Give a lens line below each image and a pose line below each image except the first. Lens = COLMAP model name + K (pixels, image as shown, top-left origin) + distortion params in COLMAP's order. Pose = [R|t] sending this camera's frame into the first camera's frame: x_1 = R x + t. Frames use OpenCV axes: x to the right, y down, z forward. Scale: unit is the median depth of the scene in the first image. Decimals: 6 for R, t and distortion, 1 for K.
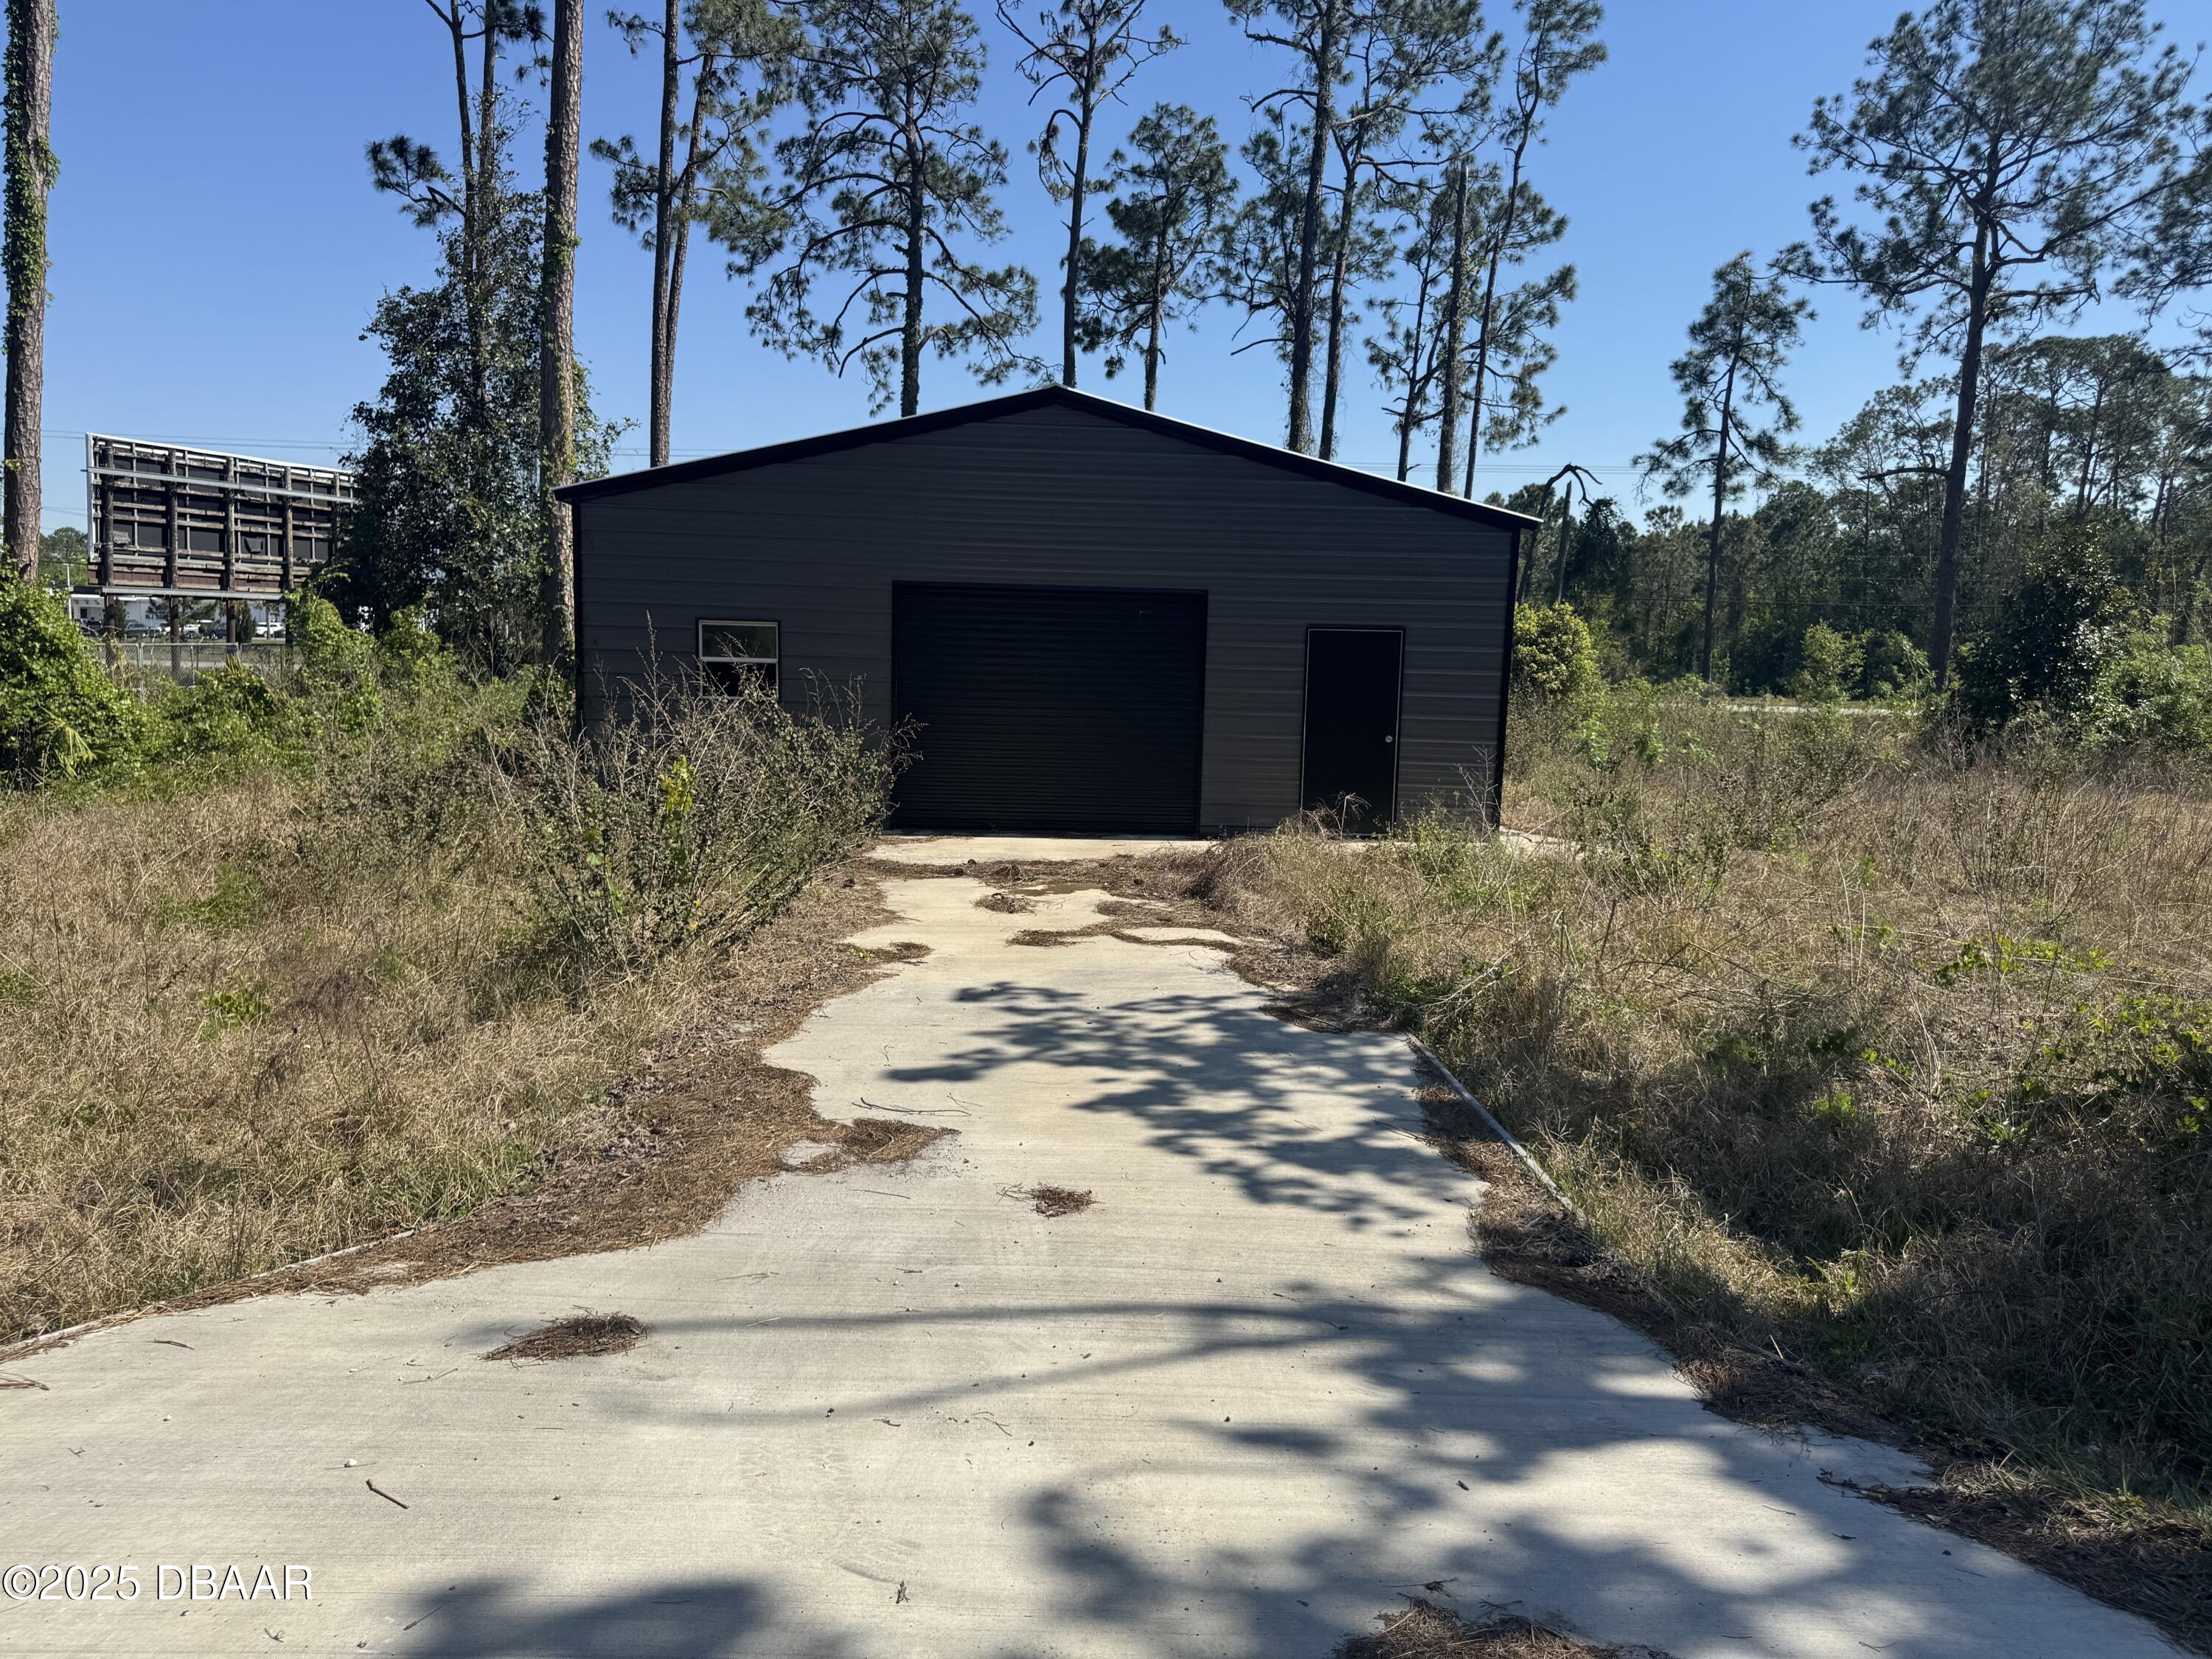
lens RADIAL K [[1587.3, 0, 1106.9], [0, 1587.3, 838.1], [0, 0, 1]] dist [0.063423, -0.070111]
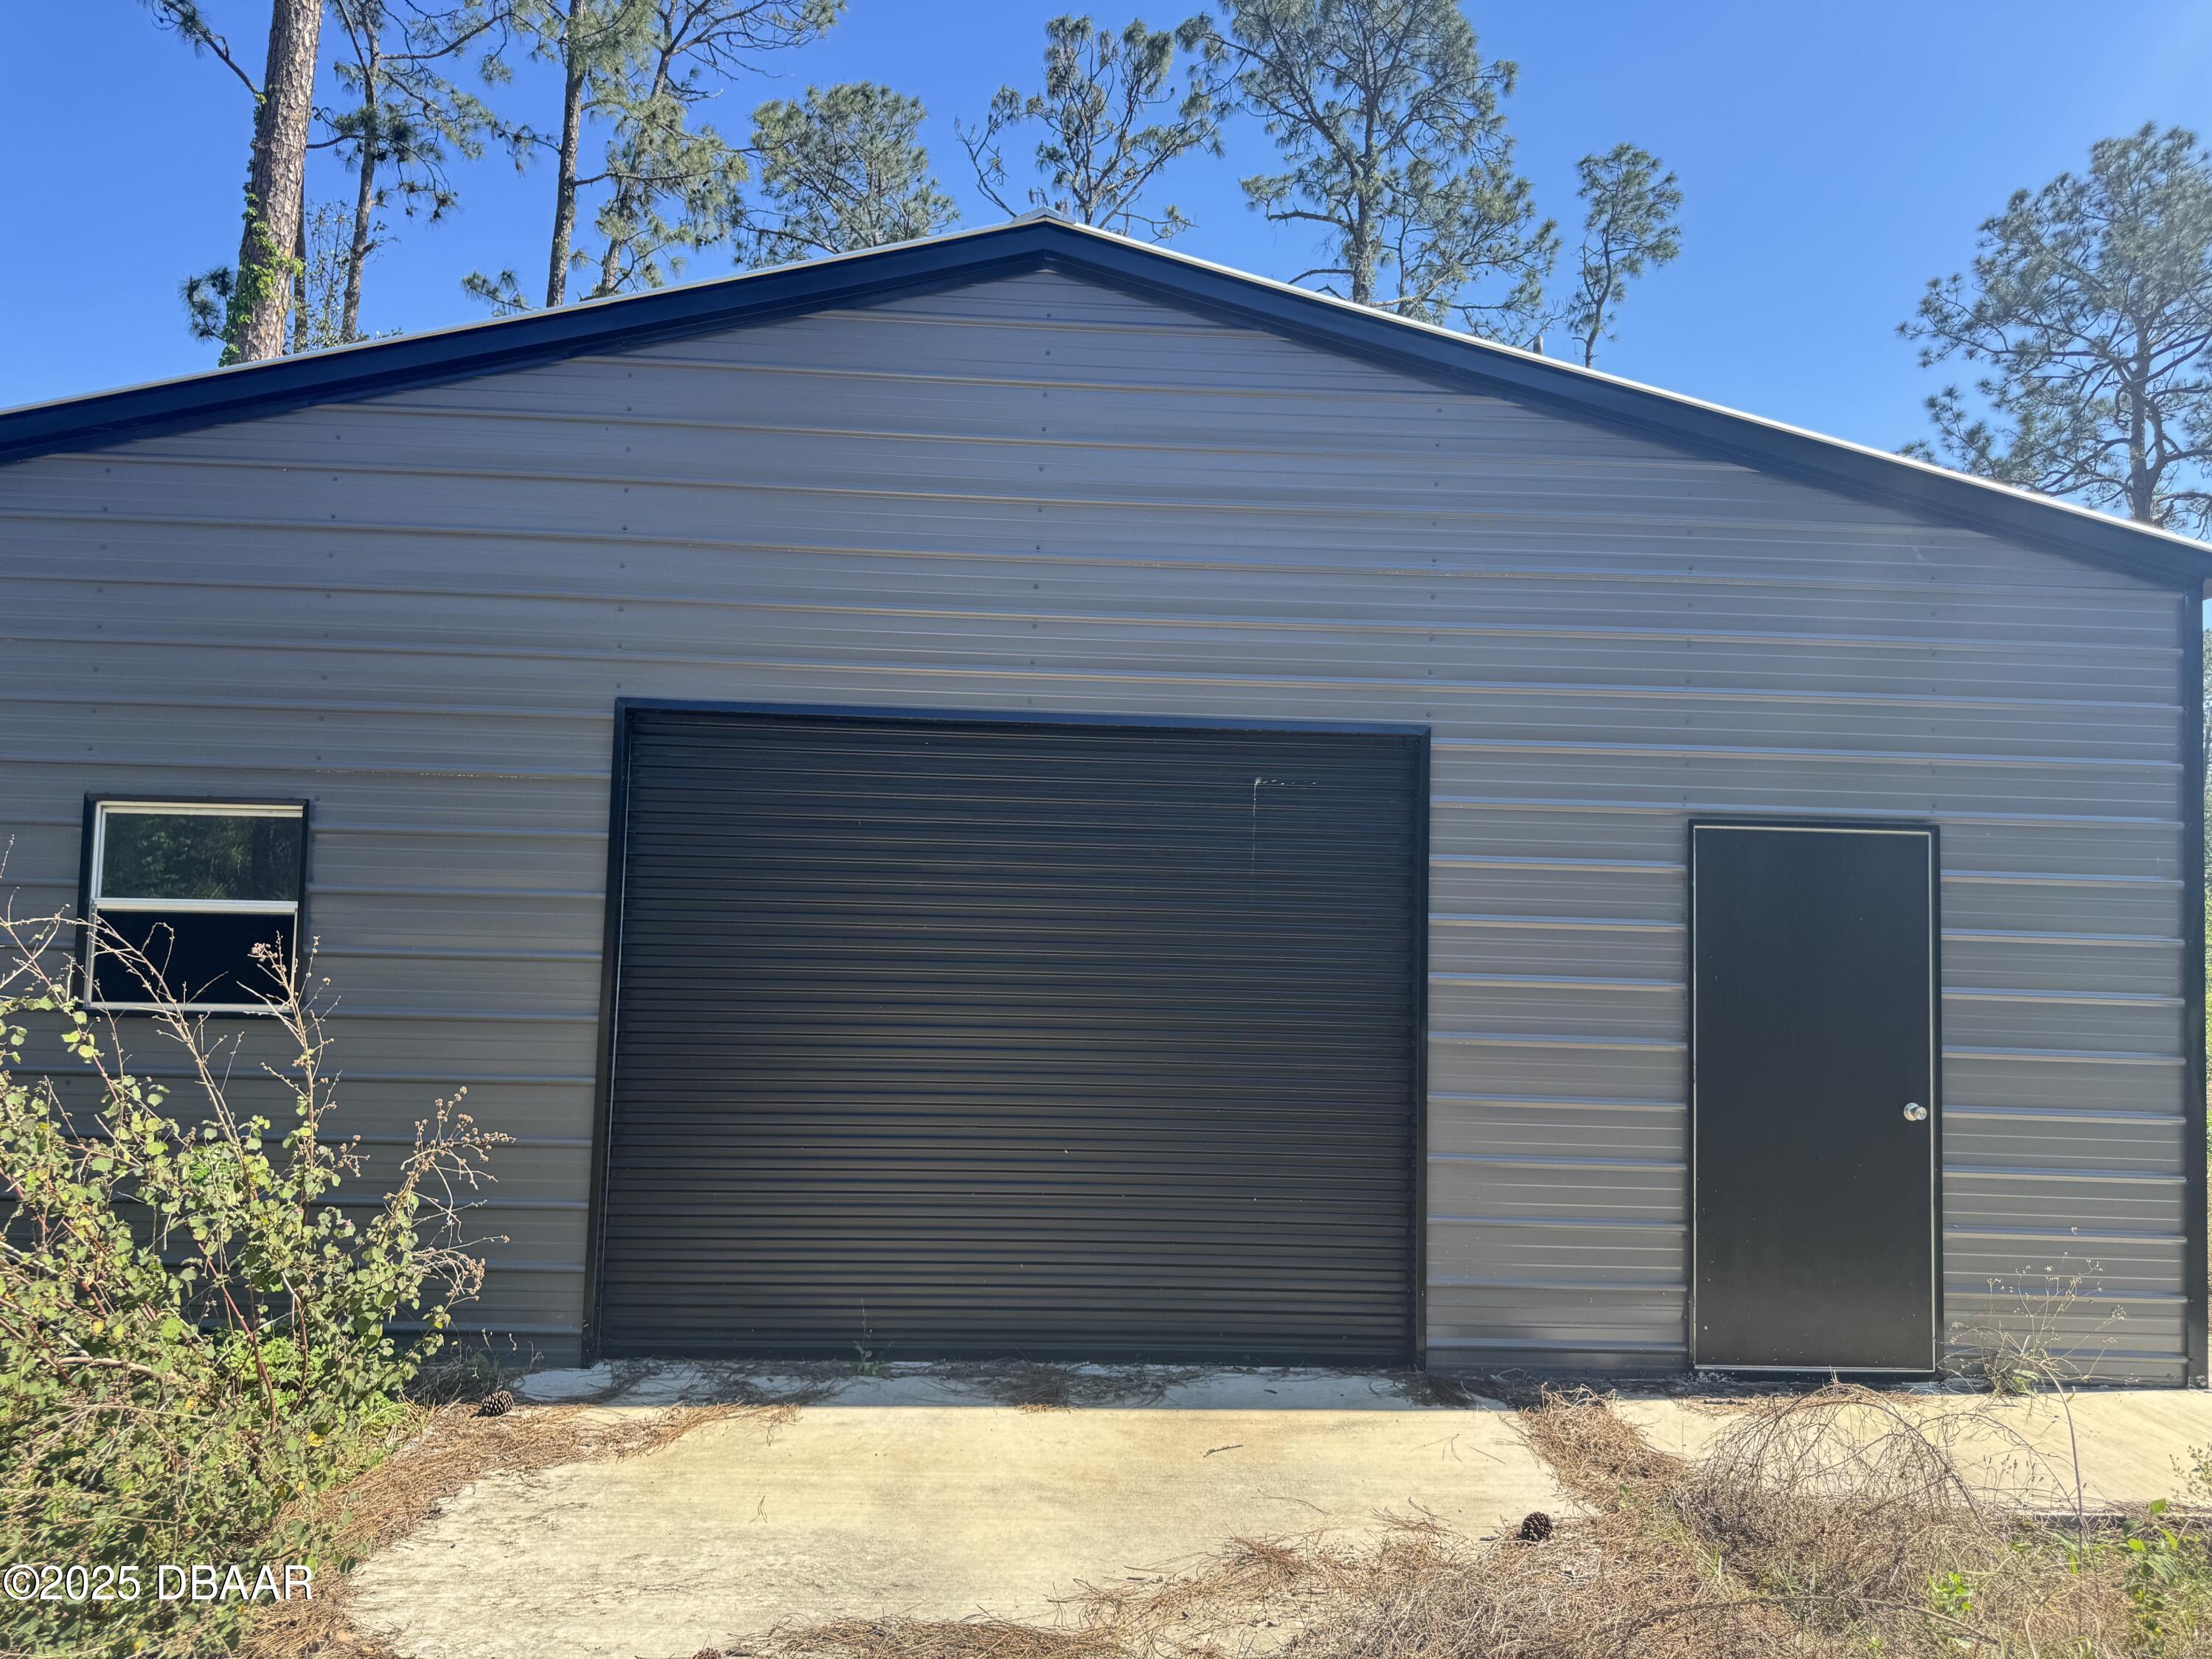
lens RADIAL K [[1587.3, 0, 1106.9], [0, 1587.3, 838.1], [0, 0, 1]] dist [0.063423, -0.070111]
pose [[0.999975, 0.000504, 0.007068, -0.006113], [0.000681, 0.986004, -0.166720, -0.020619], [-0.007053, 0.166721, 0.985979, 0.200650]]
